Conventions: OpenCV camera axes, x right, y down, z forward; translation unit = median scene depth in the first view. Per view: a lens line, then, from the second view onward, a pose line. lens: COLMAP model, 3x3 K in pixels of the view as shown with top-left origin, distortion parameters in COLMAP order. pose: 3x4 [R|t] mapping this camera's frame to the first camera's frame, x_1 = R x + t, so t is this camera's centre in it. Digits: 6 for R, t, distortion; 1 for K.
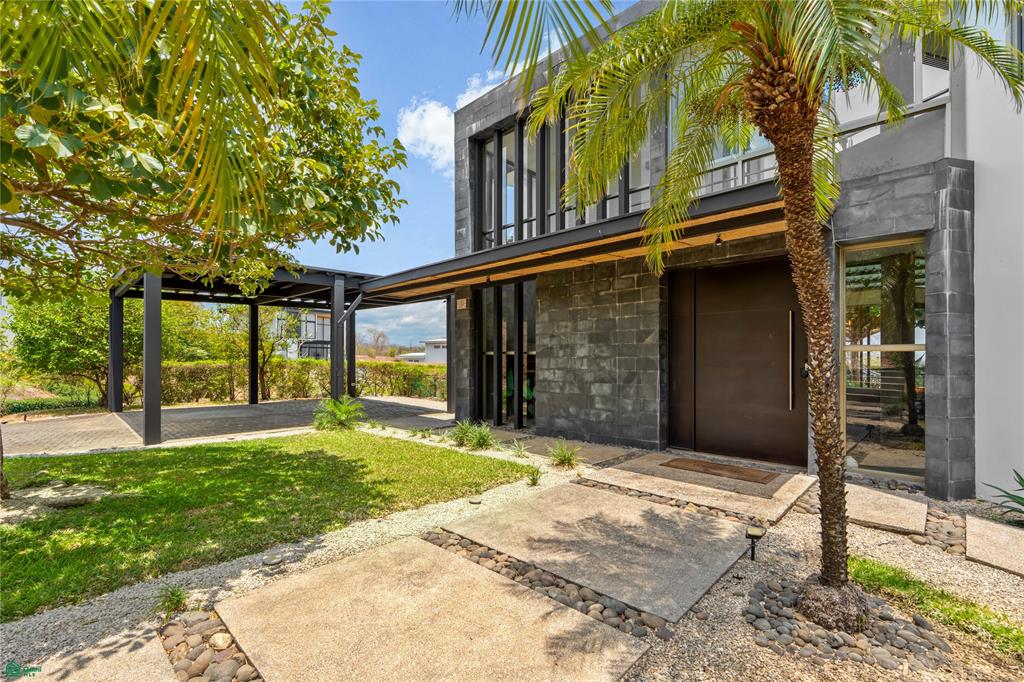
lens RADIAL K [[452.5, 0, 507.1], [0, 452.5, 359.4], [0, 0, 1]] dist [-0.001657, -0.000162]
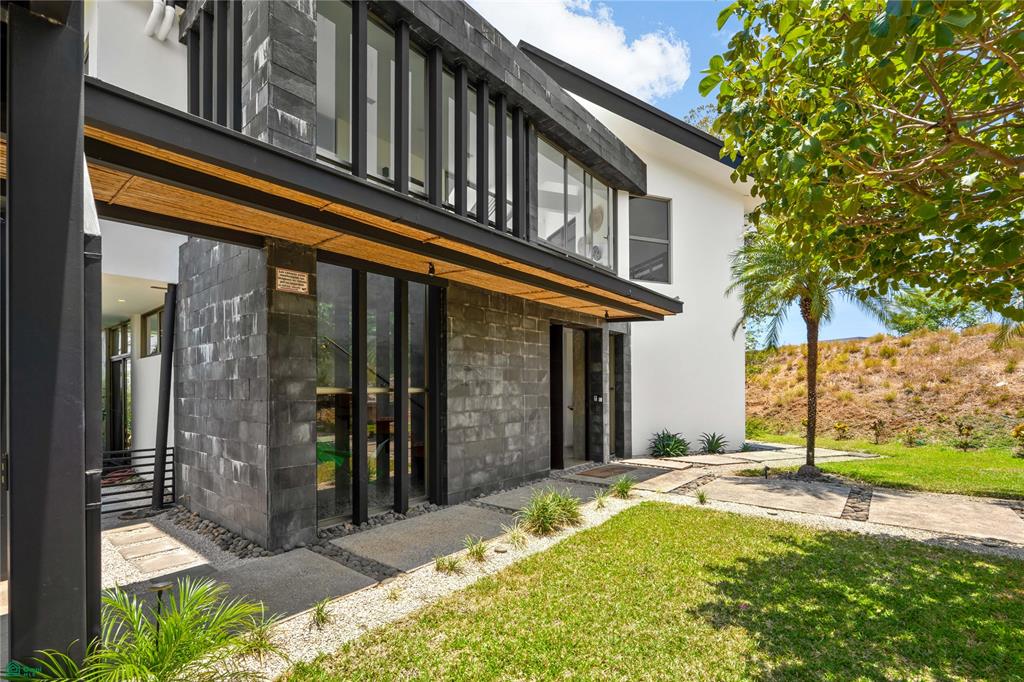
lens RADIAL K [[468.6, 0, 512.0], [0, 468.6, 385.7], [0, 0, 1]] dist [-0.001073, -0.000157]
pose [[-0.082761, 0.003811, 0.996562, -0.777336], [0.001025, 0.999992, -0.003739, -0.022028], [-0.996569, 0.000712, -0.082764, 1.091829]]
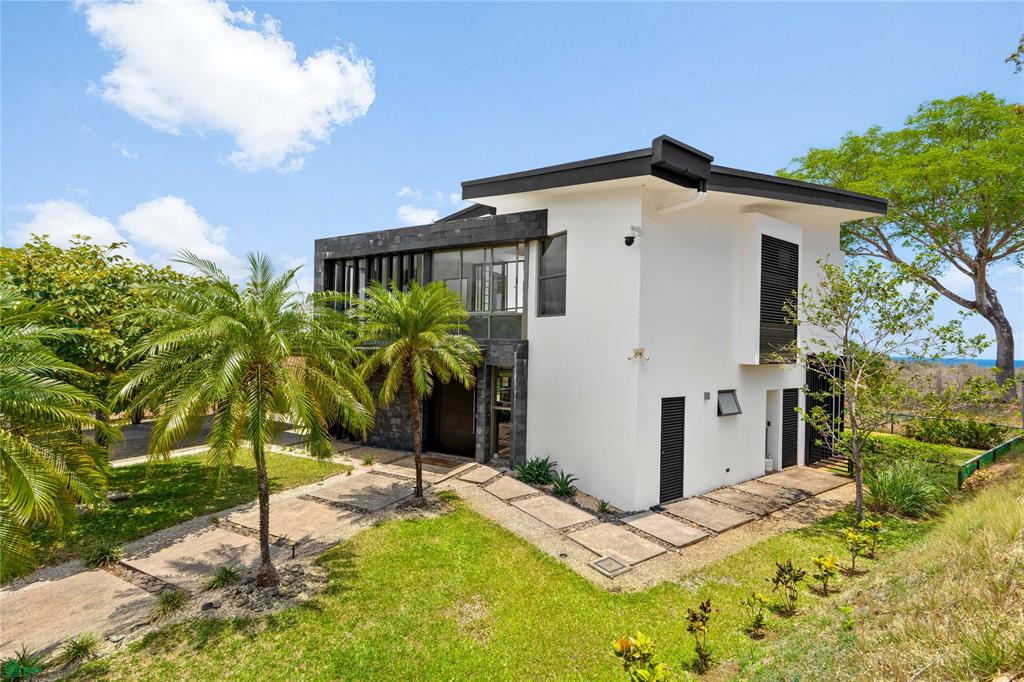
lens RADIAL K [[444.2, 0, 508.5], [0, 444.2, 343.5], [0, 0, 1]] dist [-0.000501, -0.000295]
pose [[0.953783, 0.019625, 0.299855, 0.095344], [-0.018672, 0.999807, -0.006040, -0.257519], [-0.299915, 0.000162, 0.953966, -0.916160]]
